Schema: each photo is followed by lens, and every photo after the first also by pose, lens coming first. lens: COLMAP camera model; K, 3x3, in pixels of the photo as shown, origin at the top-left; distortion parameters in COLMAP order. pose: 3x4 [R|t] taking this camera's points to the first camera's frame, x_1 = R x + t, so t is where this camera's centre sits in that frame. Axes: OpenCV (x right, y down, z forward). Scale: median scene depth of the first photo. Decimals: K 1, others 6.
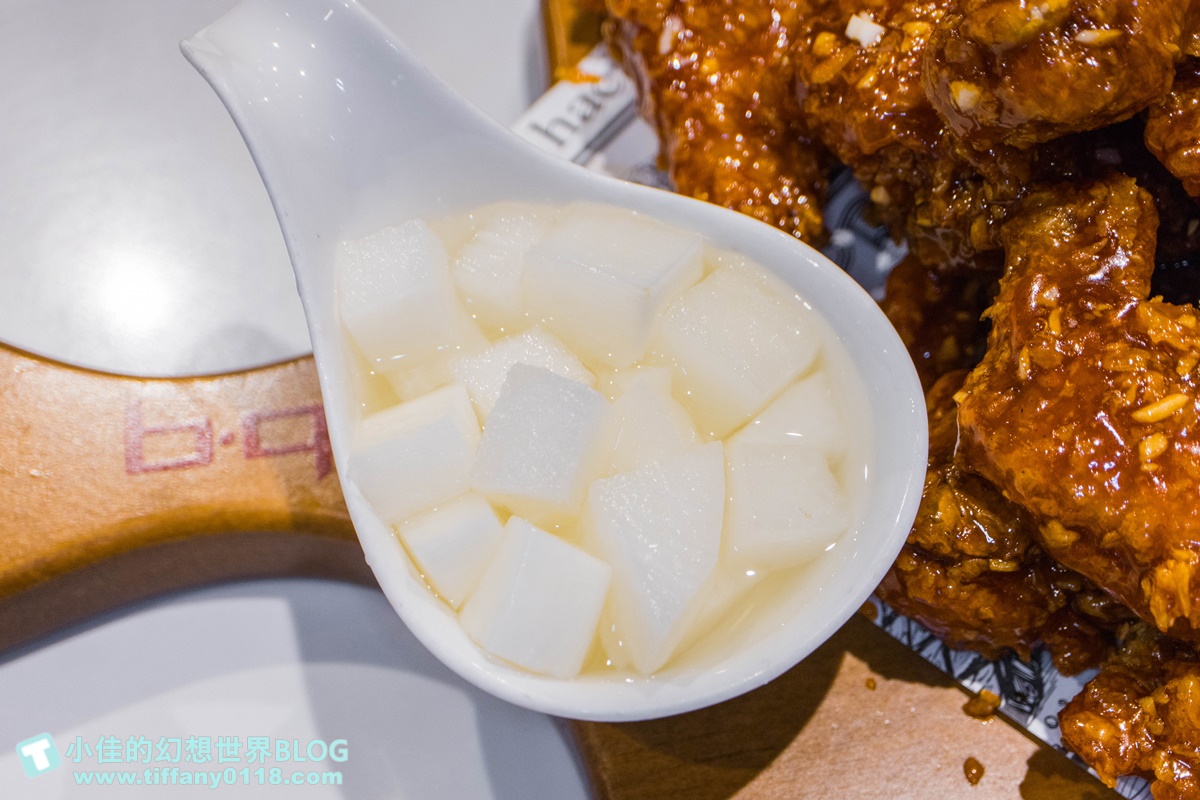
lens RADIAL K [[1810.1, 0, 598.0], [0, 1810.1, 511.7], [0, 0, 1]] dist [0.036634, 0.090644]
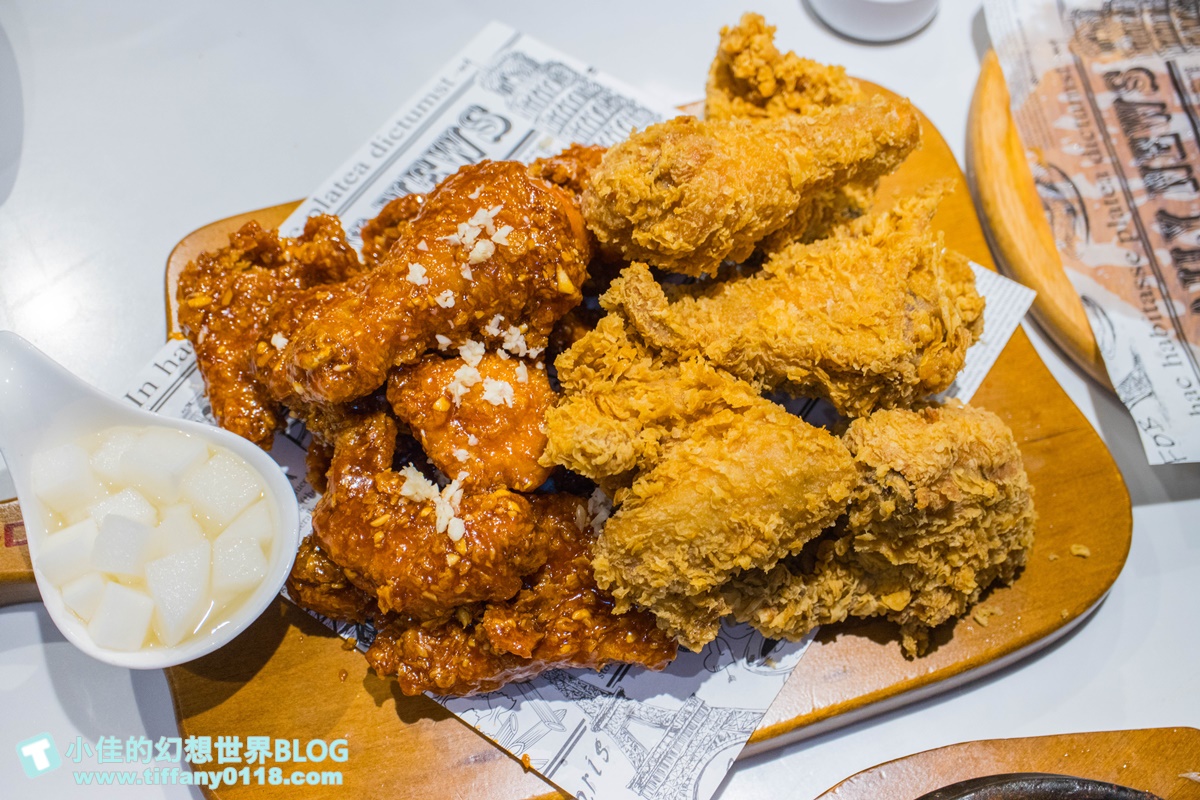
lens RADIAL K [[1477.9, 0, 601.1], [0, 1477.9, 428.1], [0, 0, 1]] dist [-0.027834, 0.010227]
pose [[0.993944, -0.055915, 0.094596, 0.382163], [0.056422, 0.998403, -0.002699, -0.141921], [-0.094294, 0.008020, 0.995512, -0.861033]]
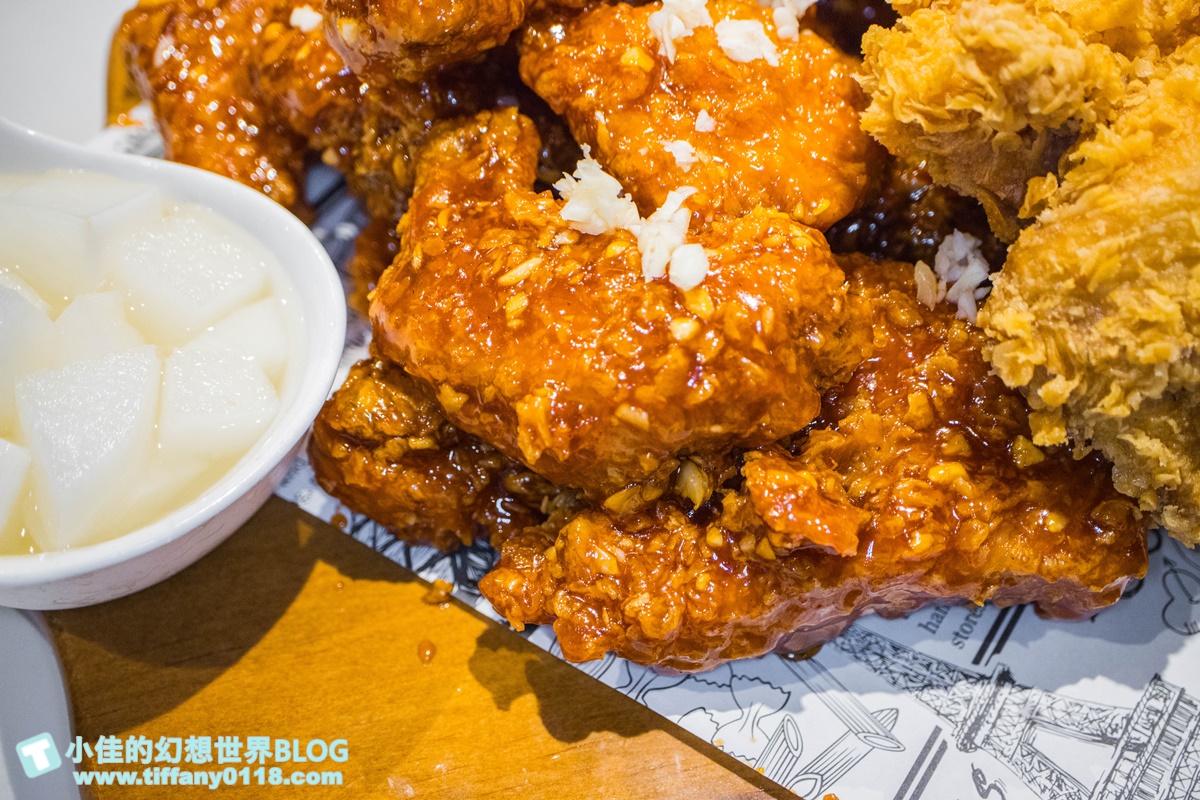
lens RADIAL K [[1530.6, 0, 600.0], [0, 1530.6, 400.0], [0, 0, 1]] dist [0.019168, 0.043703]
pose [[0.993212, -0.056289, 0.101793, 0.234288], [0.075469, 0.977758, -0.195686, 0.190420], [-0.088514, 0.202040, 0.975369, 0.081404]]
